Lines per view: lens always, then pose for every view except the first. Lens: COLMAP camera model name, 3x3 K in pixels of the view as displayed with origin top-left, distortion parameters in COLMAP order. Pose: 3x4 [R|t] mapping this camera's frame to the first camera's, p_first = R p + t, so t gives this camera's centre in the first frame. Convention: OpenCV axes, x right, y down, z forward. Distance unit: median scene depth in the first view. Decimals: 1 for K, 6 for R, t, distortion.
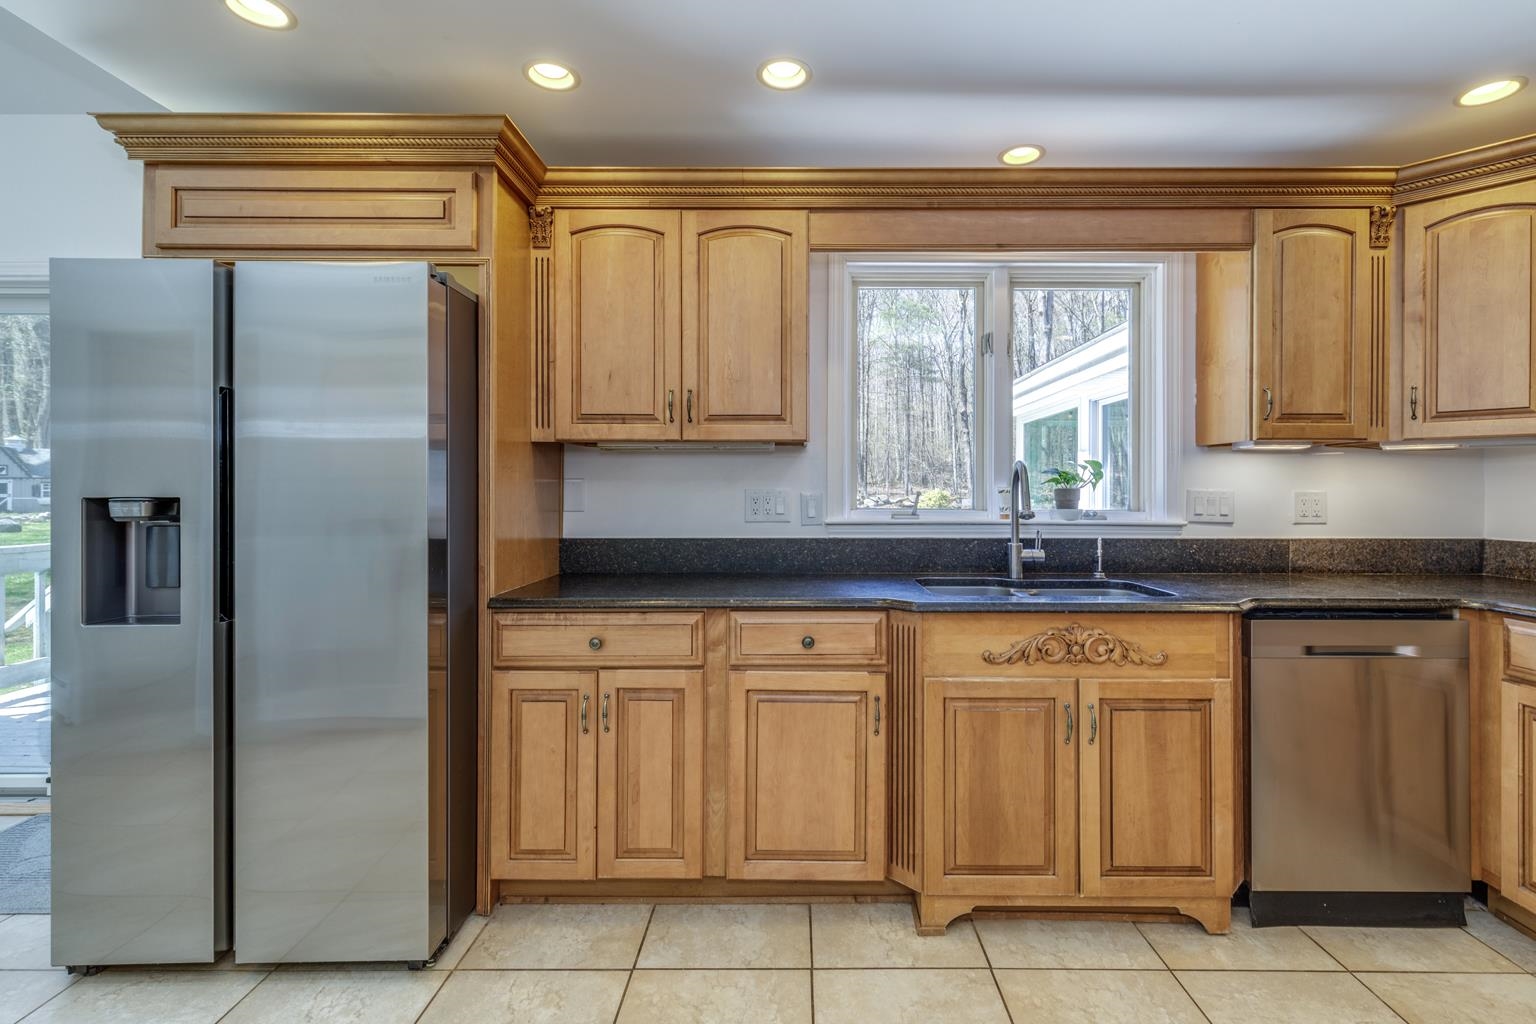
lens RADIAL K [[714.4, 0, 783.3], [0, 714.4, 489.9], [0, 0, 1]] dist [0.006531, -0.001566]
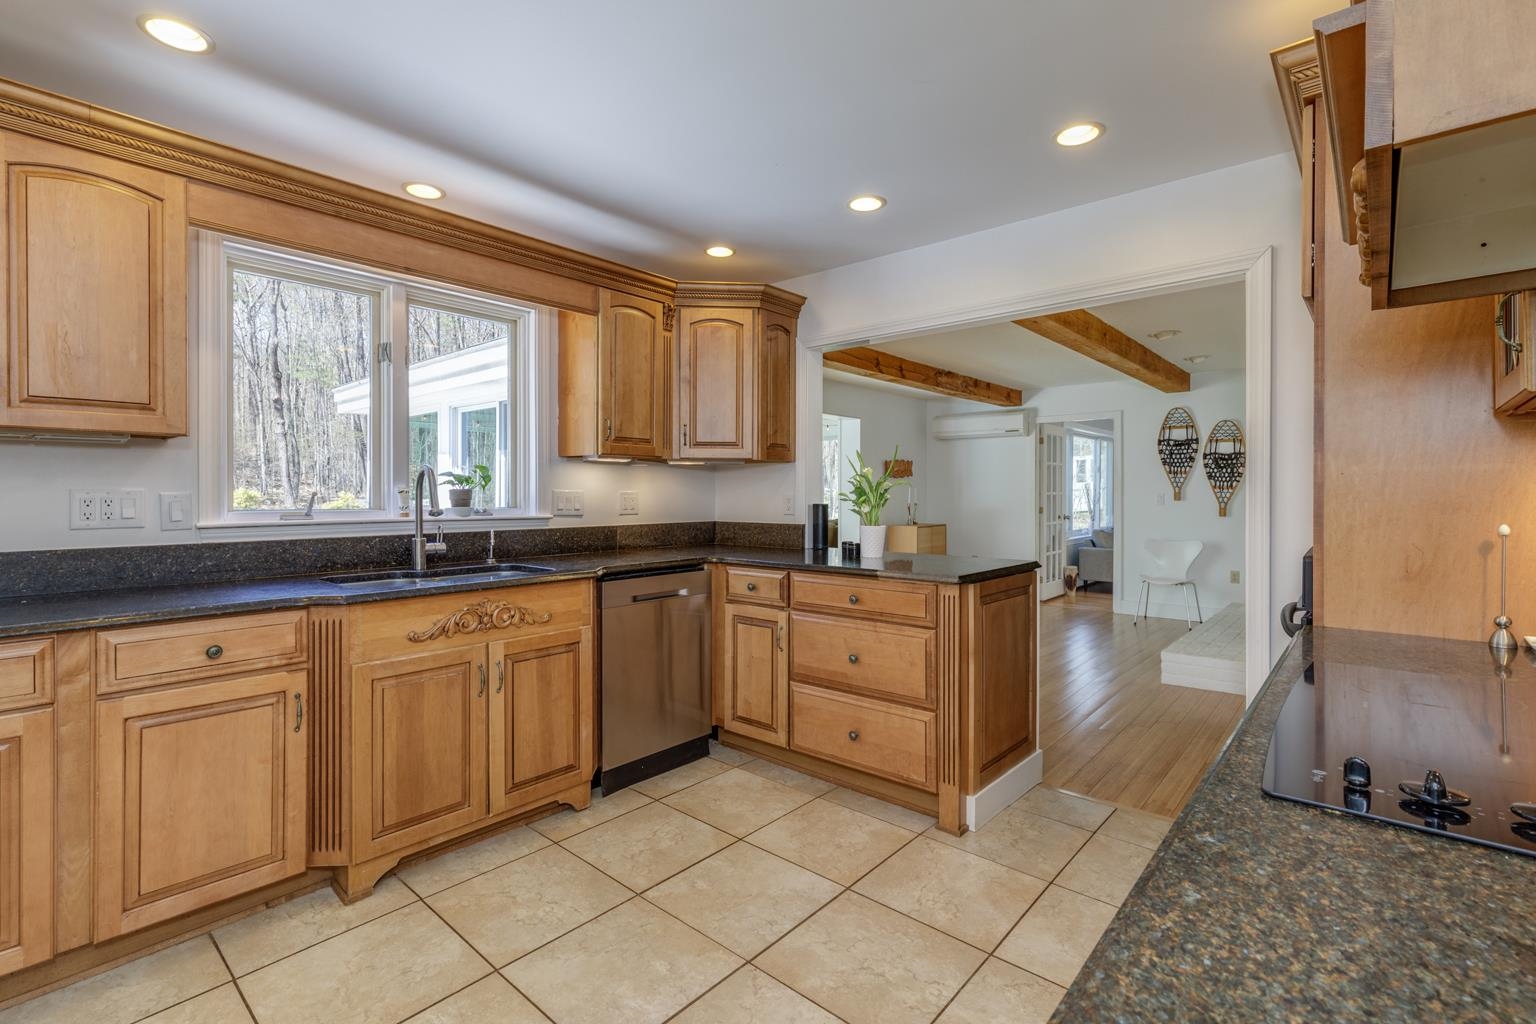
lens RADIAL K [[714.4, 0, 771.4], [0, 714.4, 499.0], [0, 0, 1]] dist [0.006531, -0.001566]
pose [[0.649423, -0.008070, 0.760384, -0.181134], [-0.002004, 0.999922, 0.012324, -0.001429], [-0.760424, -0.009527, 0.649357, -0.152497]]
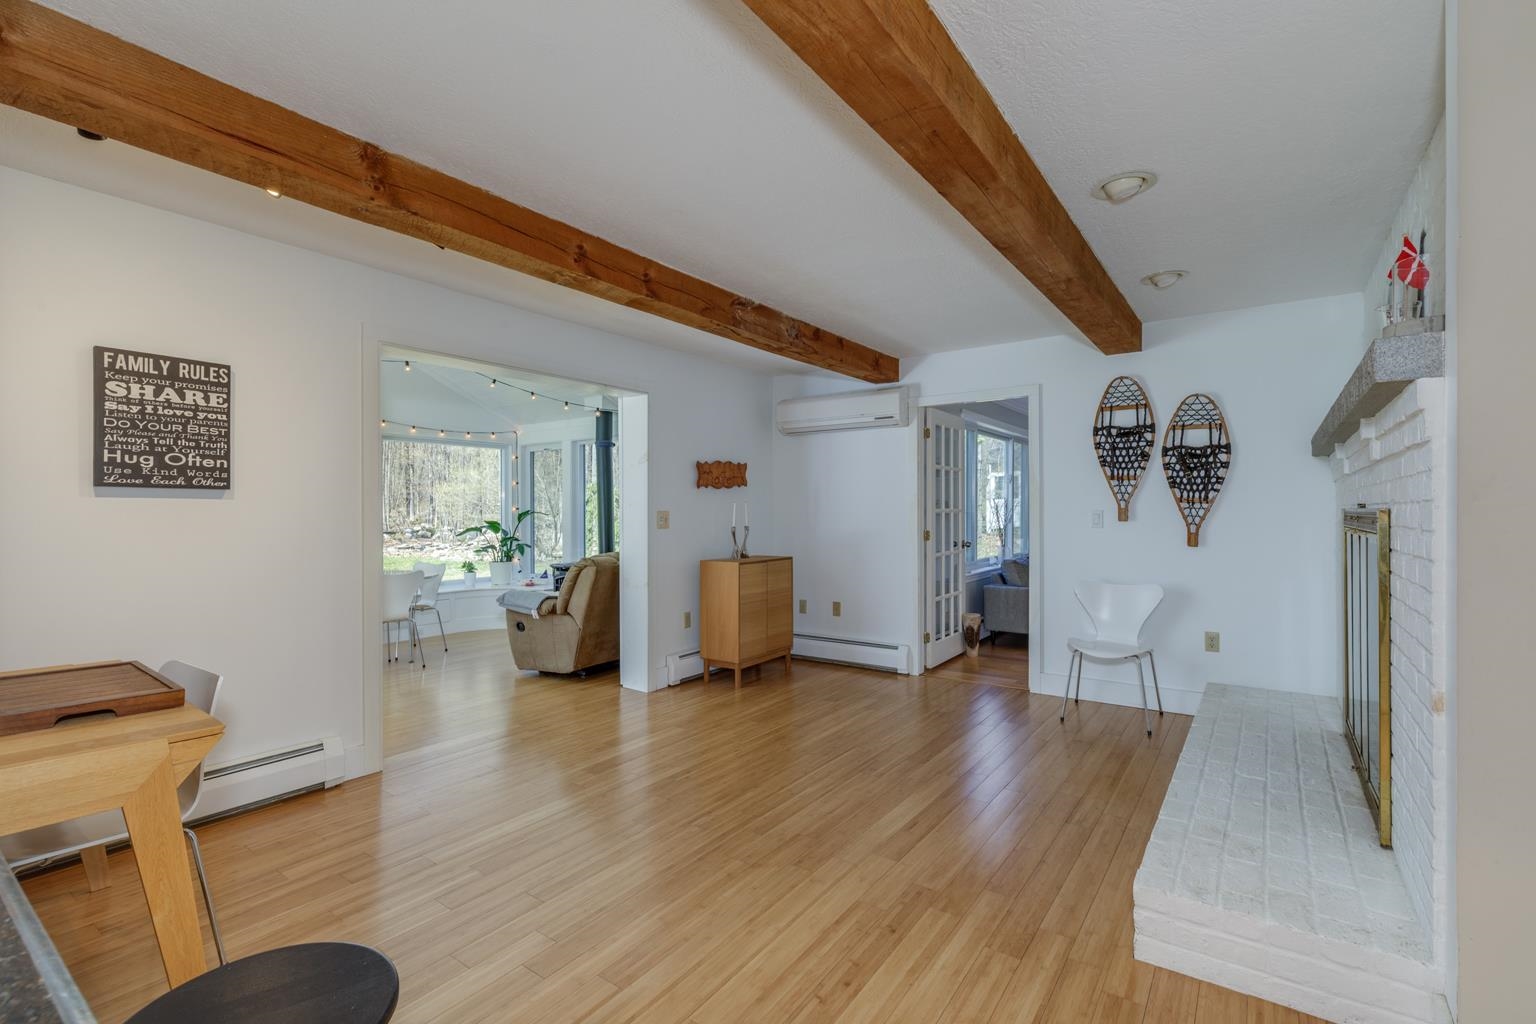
lens RADIAL K [[714.4, 0, 774.2], [0, 714.4, 513.1], [0, 0, 1]] dist [0.006531, -0.001566]
pose [[0.568781, -0.005555, 0.822471, 1.156202], [0.000358, 0.999979, 0.006506, 0.004186], [-0.822489, -0.003406, 0.568771, 0.197587]]
